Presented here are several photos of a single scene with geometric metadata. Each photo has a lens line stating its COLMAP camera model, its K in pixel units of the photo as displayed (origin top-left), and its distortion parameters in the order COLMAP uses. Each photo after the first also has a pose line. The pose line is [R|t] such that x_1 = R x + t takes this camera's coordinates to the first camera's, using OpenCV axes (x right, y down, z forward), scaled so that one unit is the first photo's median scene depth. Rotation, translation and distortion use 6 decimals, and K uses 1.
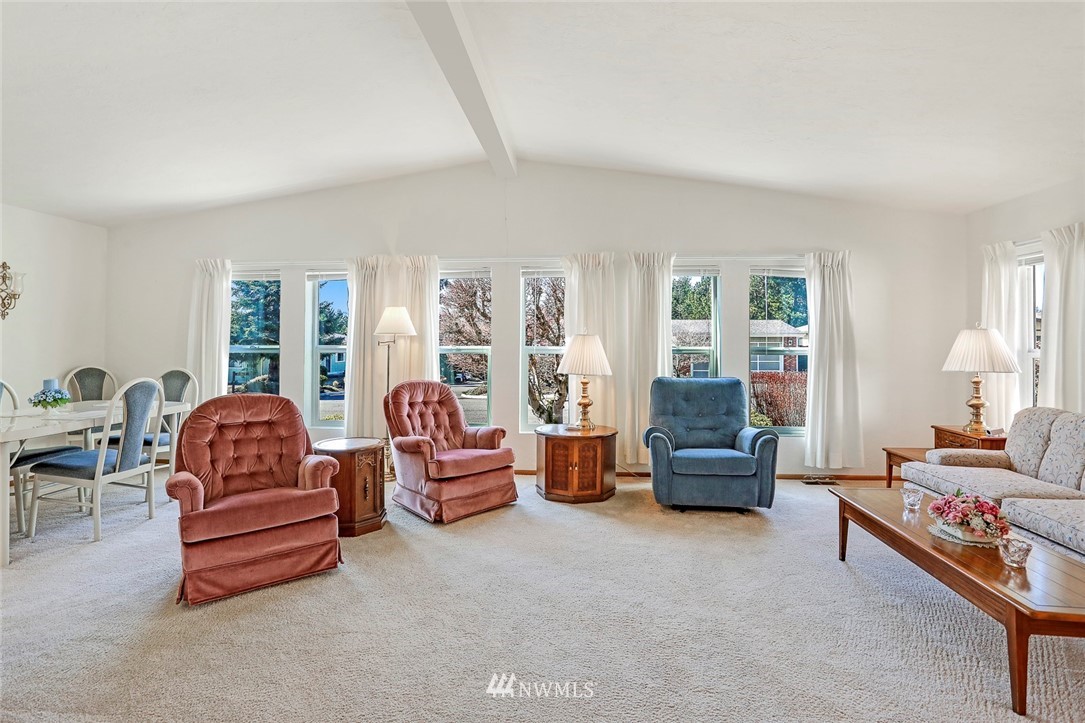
lens RADIAL K [[556.1, 0, 522.2], [0, 556.1, 335.8], [0, 0, 1]] dist [-0.033227, 0.011502]
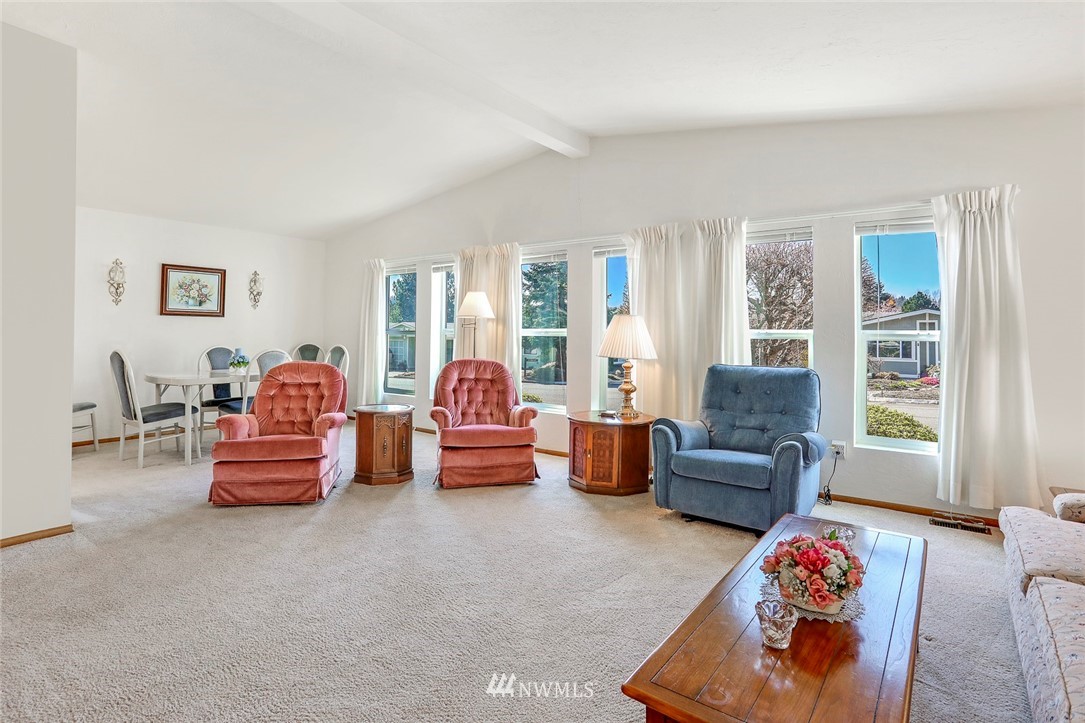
lens RADIAL K [[556.1, 0, 515.8], [0, 556.1, 325.9], [0, 0, 1]] dist [-0.033227, 0.011502]
pose [[0.841209, -0.001472, -0.540708, 0.497895], [-0.000208, 0.999995, -0.003045, 0.020377], [0.540710, 0.002674, 0.841205, 0.136015]]
